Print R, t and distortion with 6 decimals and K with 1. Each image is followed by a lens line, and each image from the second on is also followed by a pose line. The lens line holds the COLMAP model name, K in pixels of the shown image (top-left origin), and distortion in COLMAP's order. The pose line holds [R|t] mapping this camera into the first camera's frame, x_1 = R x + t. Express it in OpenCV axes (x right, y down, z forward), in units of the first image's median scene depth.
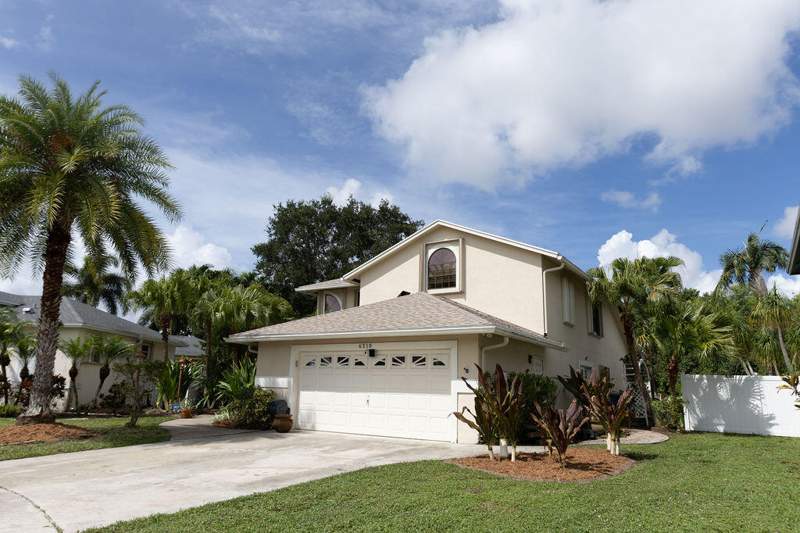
lens RADIAL K [[530.1, 0, 400.0], [0, 530.1, 266.5], [0, 0, 1]] dist [0.006021, -0.002523]
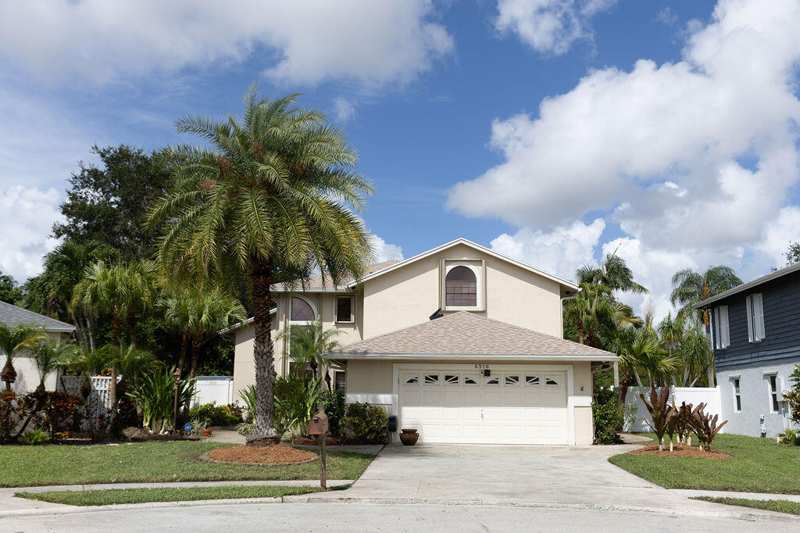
lens RADIAL K [[804.2, 0, 400.0], [0, 804.2, 266.5], [0, 0, 1]] dist [0.001244, -0.000819]
pose [[0.860860, 0.068002, 0.504277, -0.904250], [-0.103092, 0.993786, 0.041978, -0.097224], [-0.498288, -0.088124, 0.862521, -0.314393]]
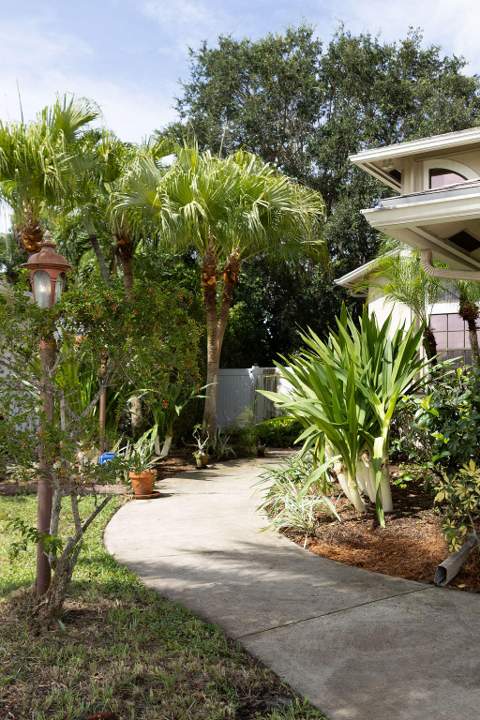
lens RADIAL K [[477.1, 0, 240.0], [0, 477.1, 360.0], [0, 0, 1]] dist [0.006021, -0.002523]
pose [[0.998212, -0.004594, 0.059588, -0.468663], [-0.005907, 0.984574, 0.174871, 0.219787], [-0.059472, -0.174910, 0.982787, 1.032835]]
